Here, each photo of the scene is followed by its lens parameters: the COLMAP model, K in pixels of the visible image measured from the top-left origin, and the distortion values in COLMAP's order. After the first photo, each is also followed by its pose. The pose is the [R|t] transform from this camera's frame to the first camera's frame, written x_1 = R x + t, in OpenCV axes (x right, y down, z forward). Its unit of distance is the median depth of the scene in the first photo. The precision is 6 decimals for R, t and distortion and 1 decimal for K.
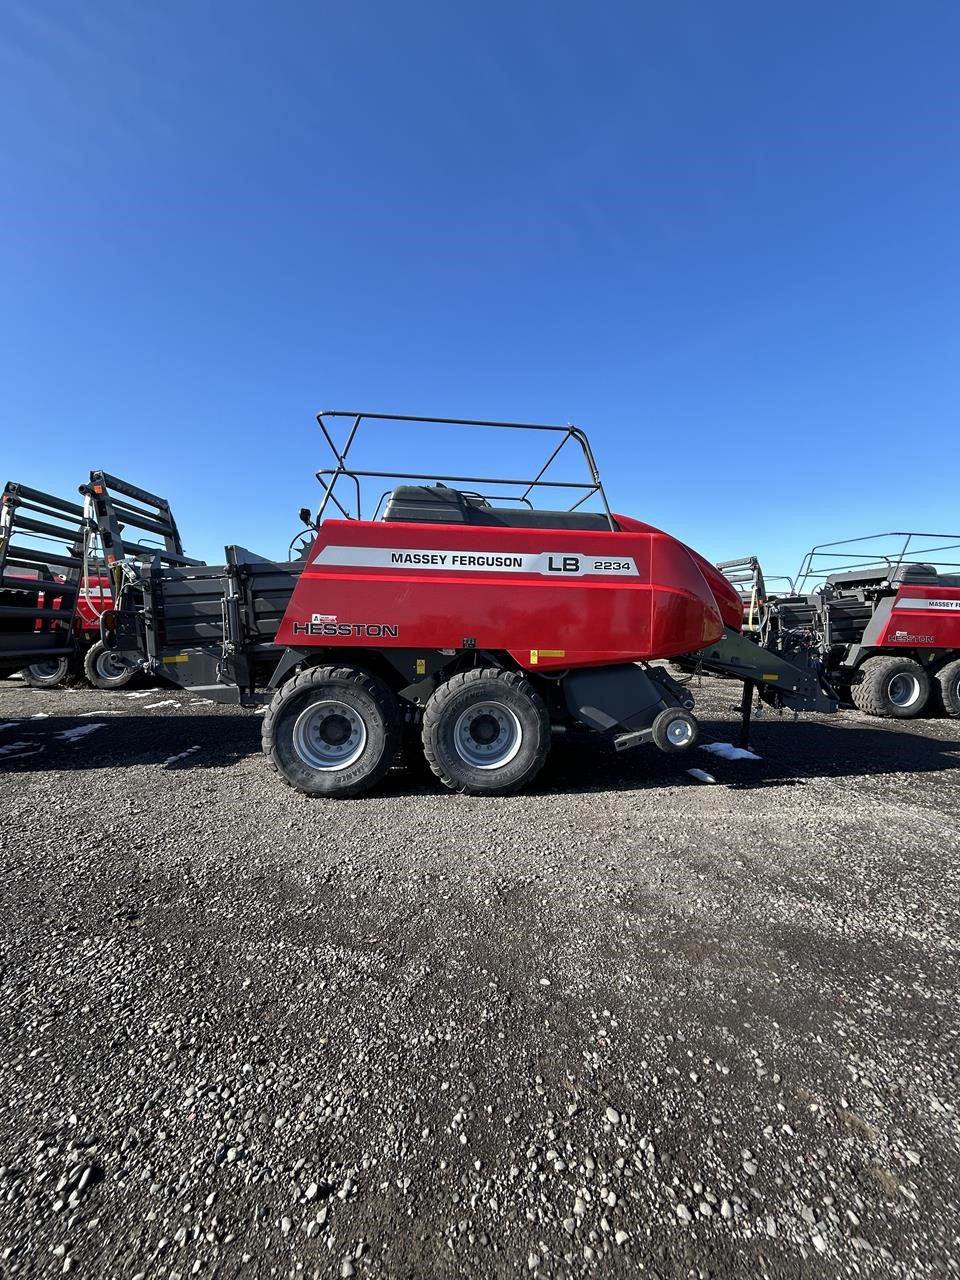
lens RADIAL K [[516.4, 0, 483.2], [0, 516.4, 641.1], [0, 0, 1]] dist [0.000686, 0.000556]
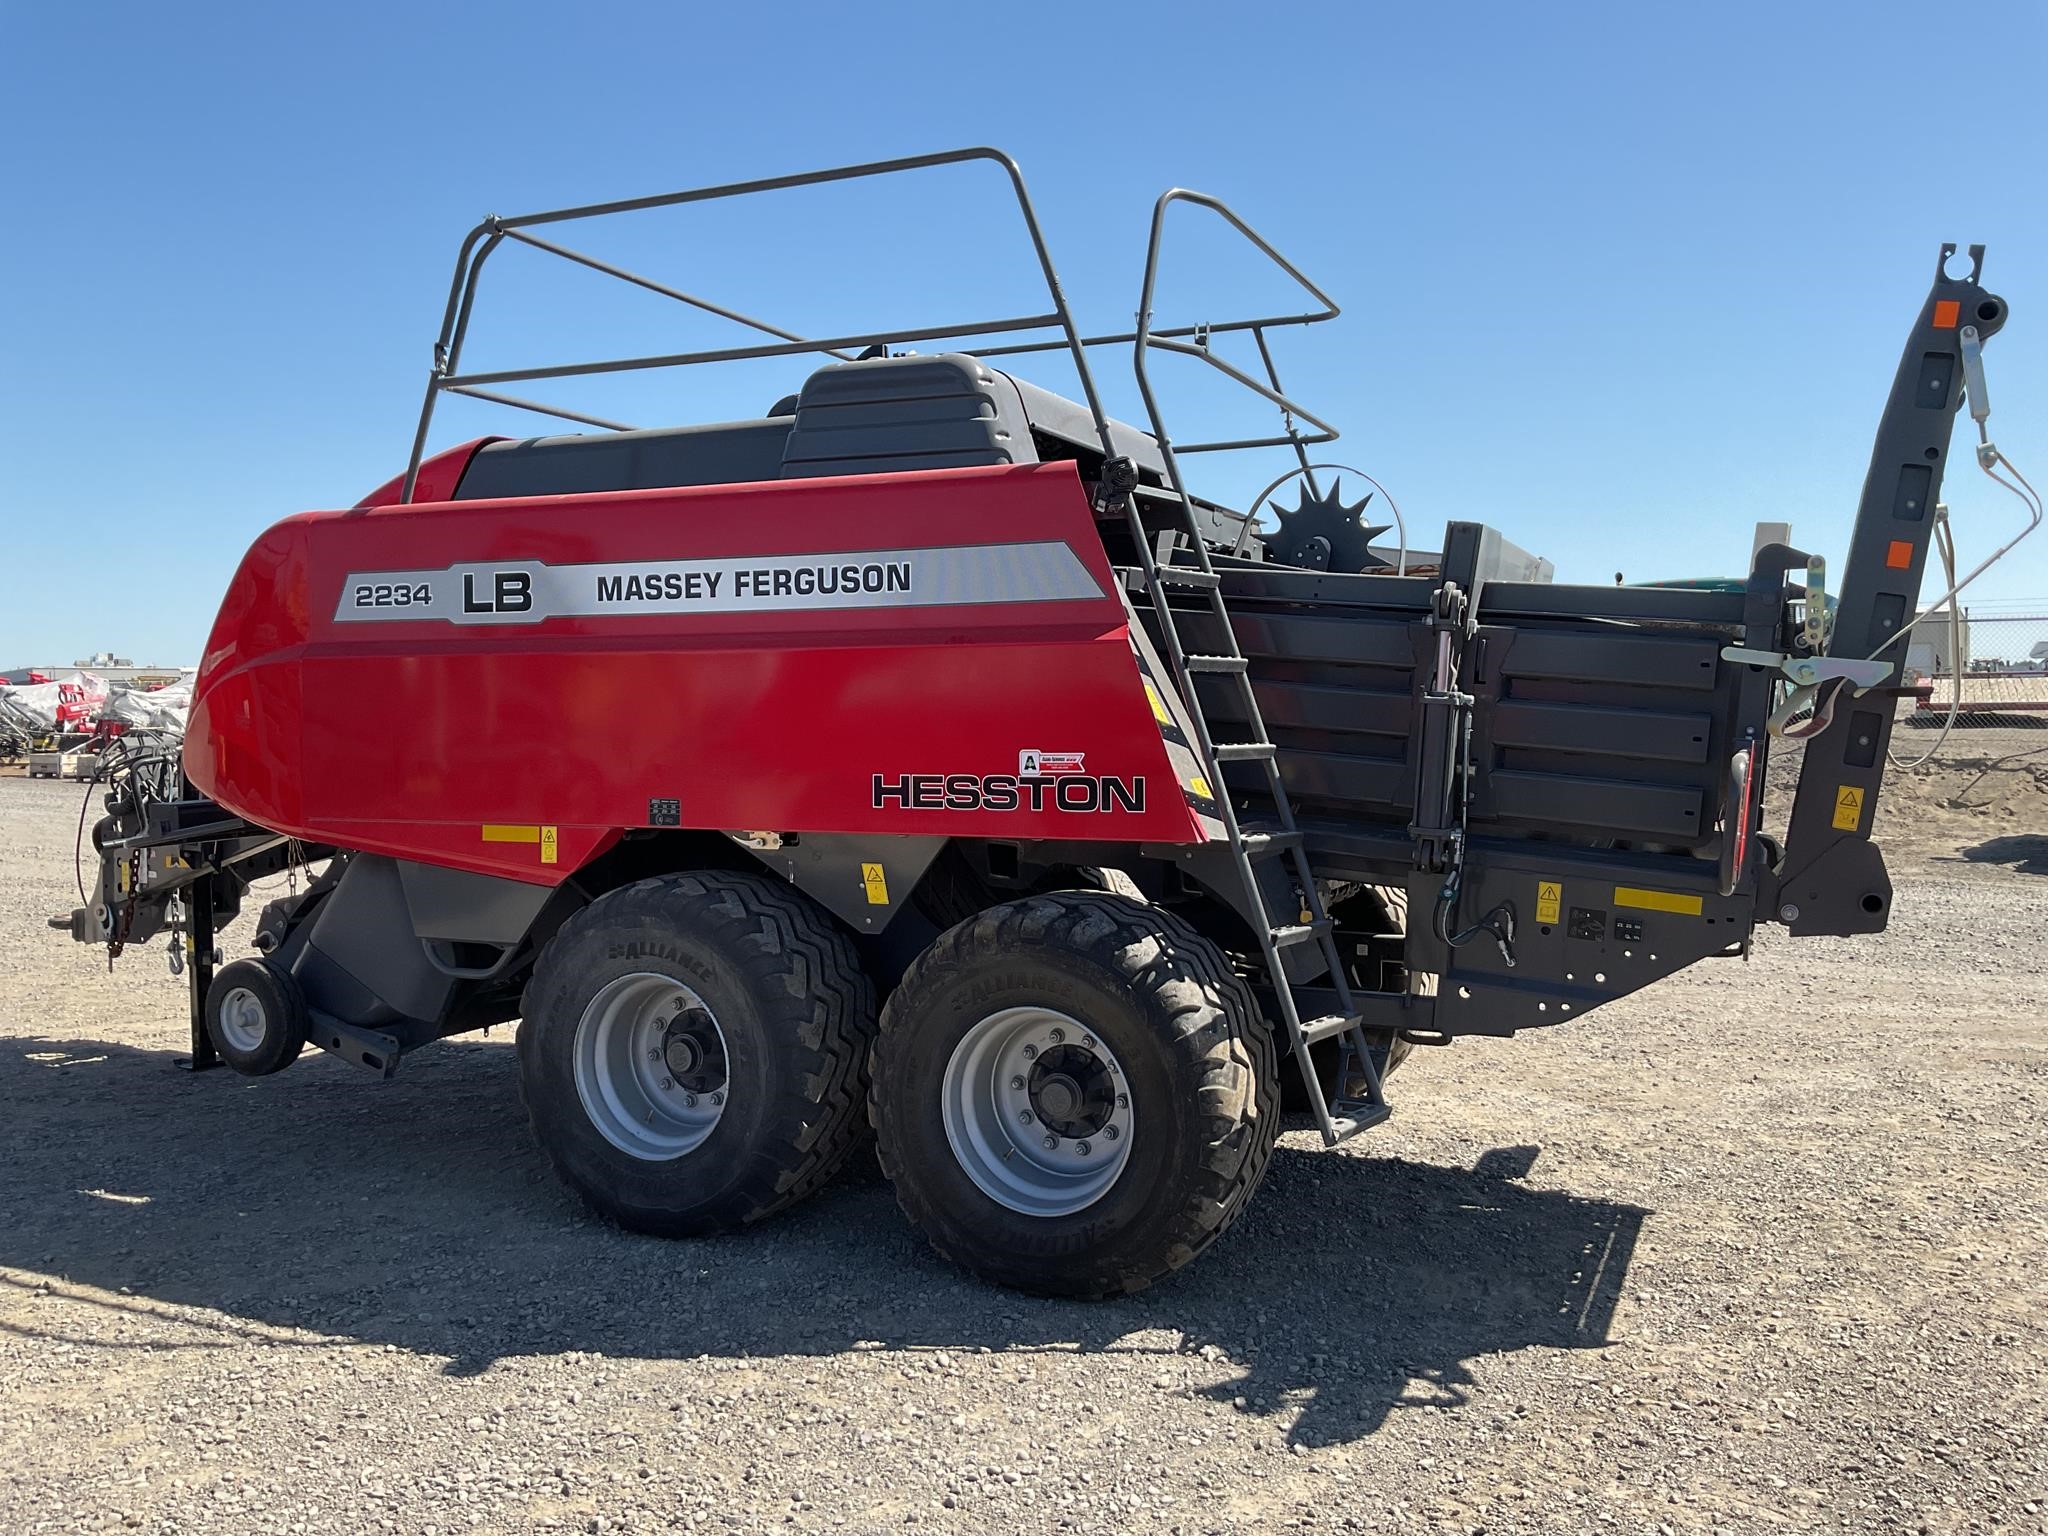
lens RADIAL K [[1609.7, 0, 1049.7], [0, 1609.7, 774.0], [0, 0, 1]] dist [0.069639, -0.000844]
pose [[0.873133, -0.008274, -0.487411, 0.661224], [0.009292, 0.999957, -0.000330, -0.022573], [0.487393, -0.004241, 0.873173, 0.126911]]
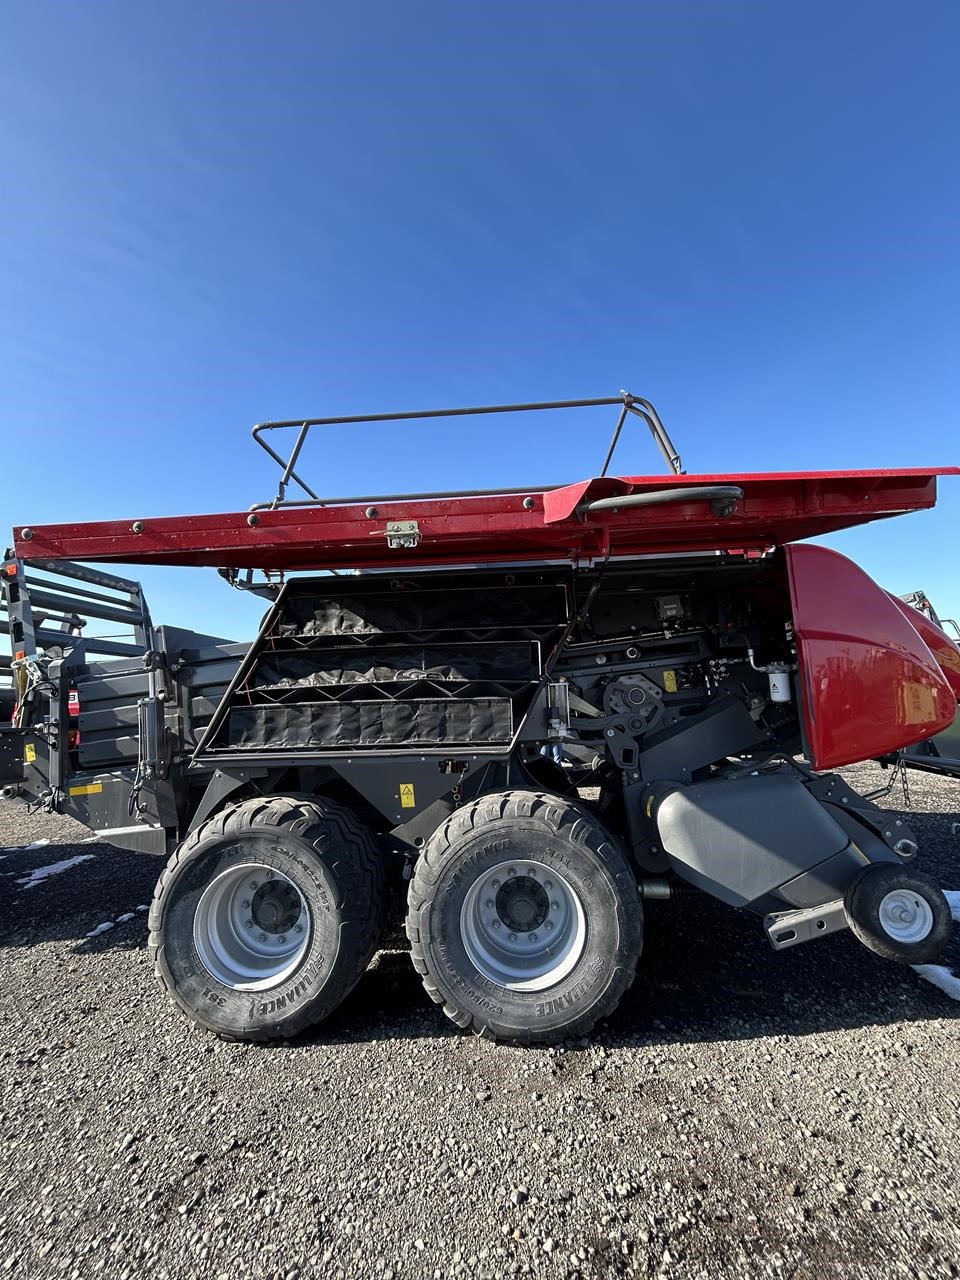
lens RADIAL K [[516.4, 0, 483.2], [0, 516.4, 641.1], [0, 0, 1]] dist [0.000686, 0.000556]
pose [[0.982609, -0.077754, -0.168626, 0.082856], [0.051714, 0.986770, -0.153656, -0.031693], [0.178343, 0.142263, 0.973630, 0.406532]]
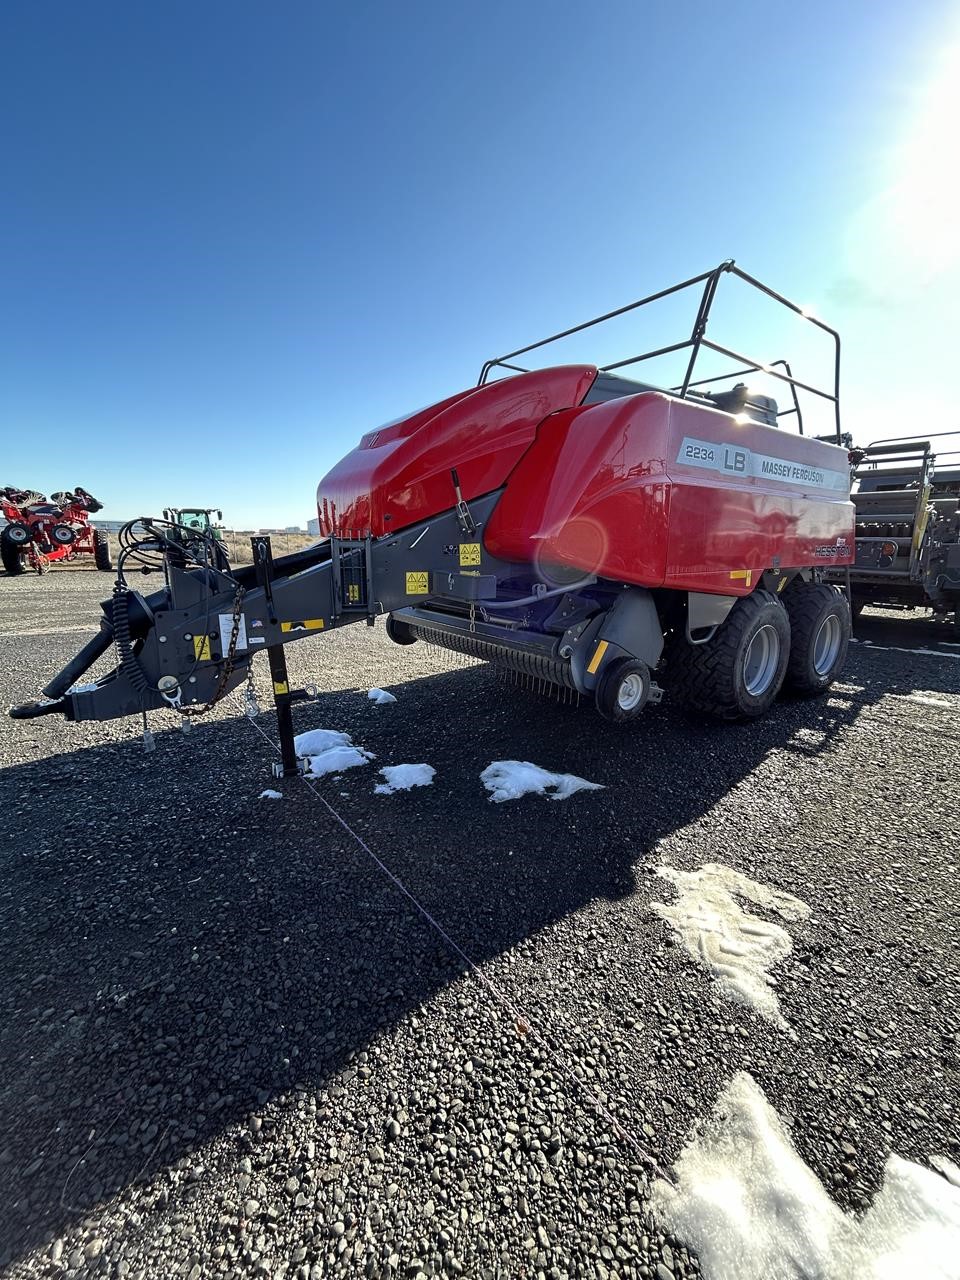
lens RADIAL K [[516.4, 0, 483.2], [0, 516.4, 641.1], [0, 0, 1]] dist [0.000686, 0.000556]
pose [[0.854841, -0.114263, 0.506152, -1.023631], [0.022783, 0.982778, 0.183383, -0.040396], [-0.518389, -0.145232, 0.842722, 0.452225]]
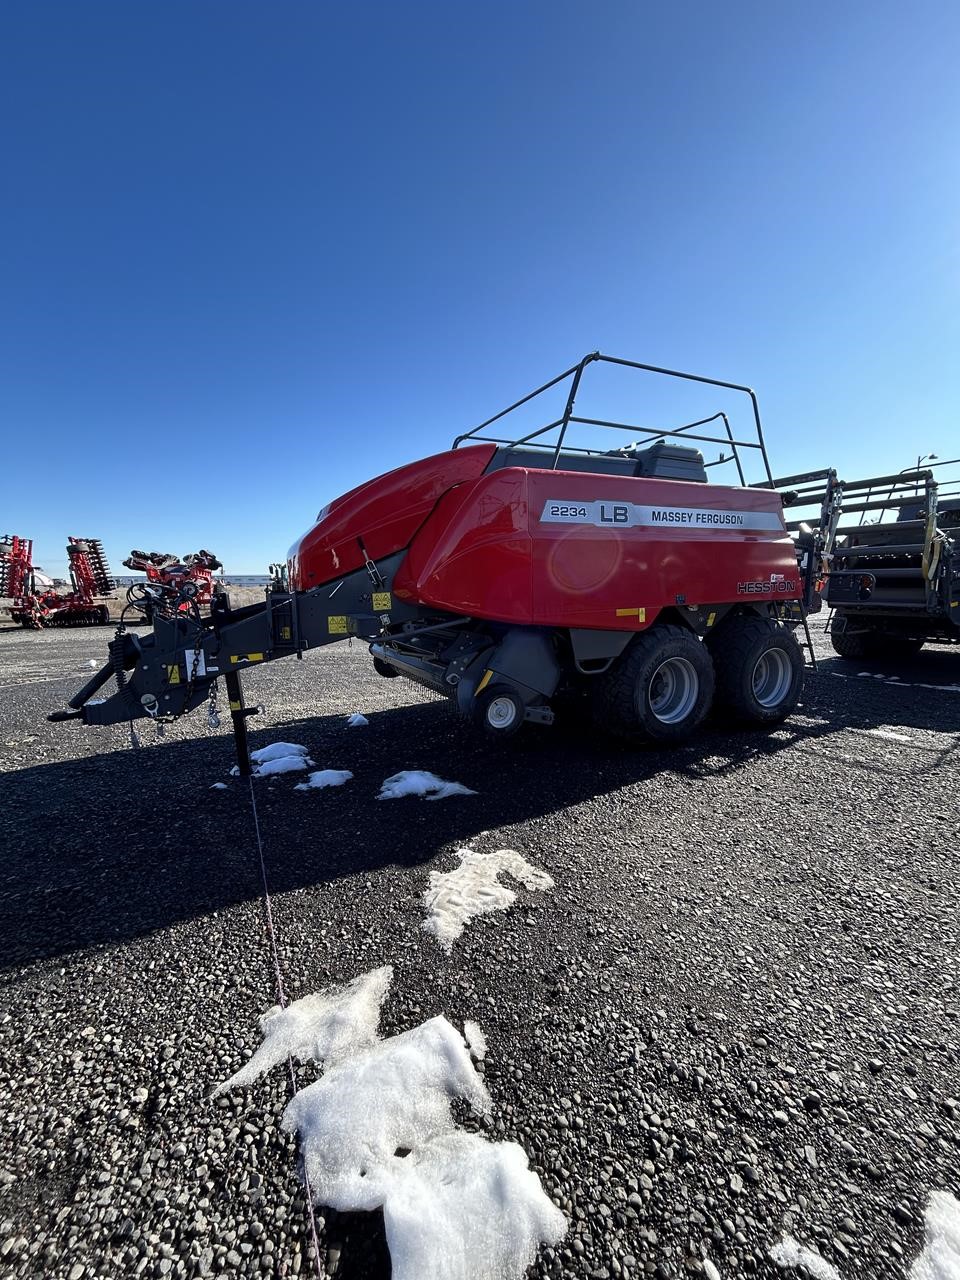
lens RADIAL K [[516.4, 0, 483.2], [0, 516.4, 641.1], [0, 0, 1]] dist [0.000686, 0.000556]
pose [[0.935203, -0.084857, 0.343795, -0.809581], [0.054281, 0.993742, 0.097621, -0.036817], [-0.349927, -0.072634, 0.933957, 0.172677]]
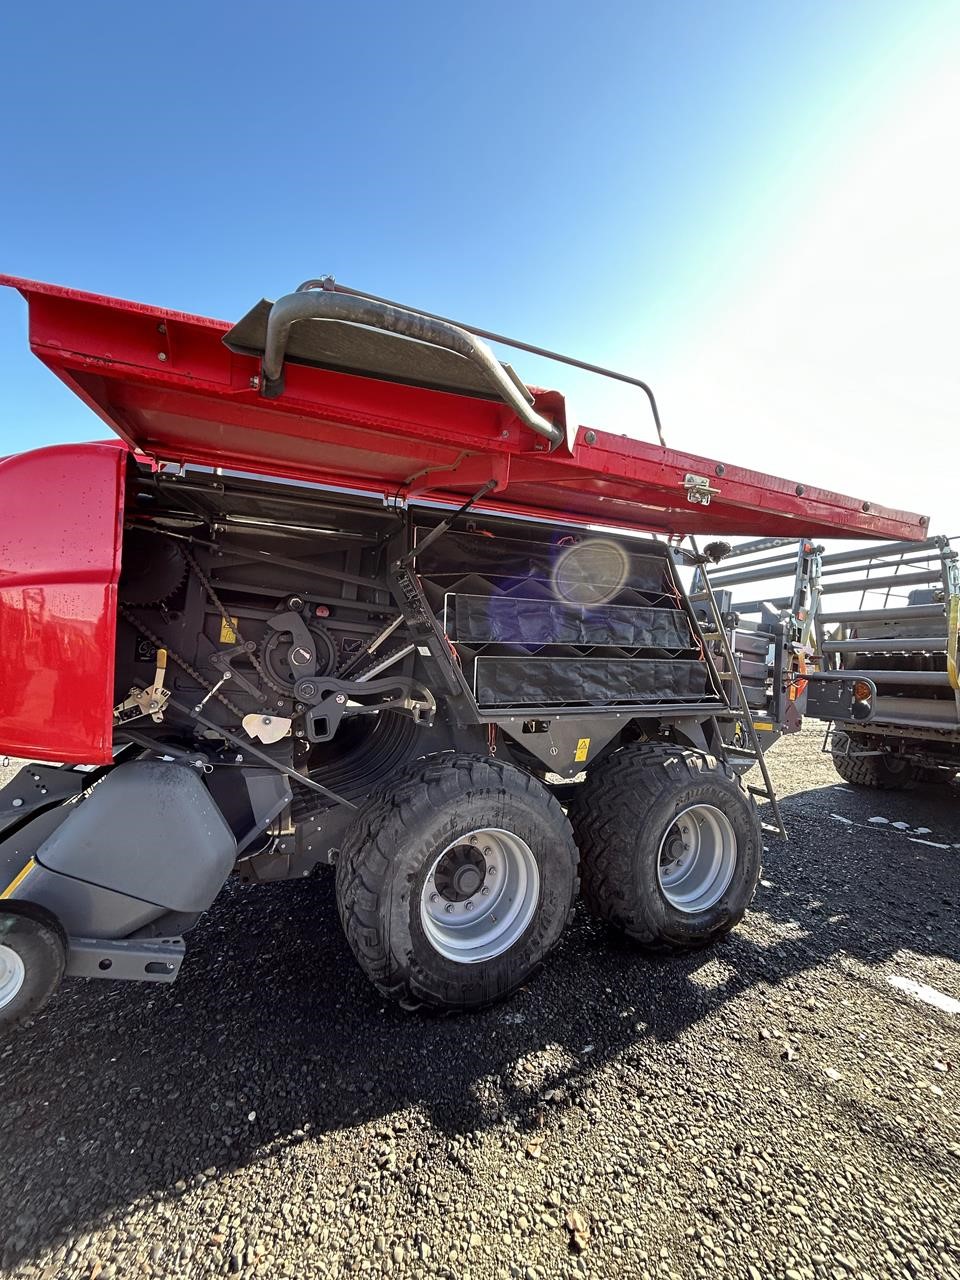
lens RADIAL K [[519.4, 0, 485.2], [0, 519.4, 639.5], [0, 0, 1]] dist [0.001089, 0.000197]
pose [[0.944377, 0.006269, 0.328805, -0.297377], [0.016248, 0.997708, -0.065689, -0.043420], [-0.328463, 0.067378, 0.942111, 0.464549]]
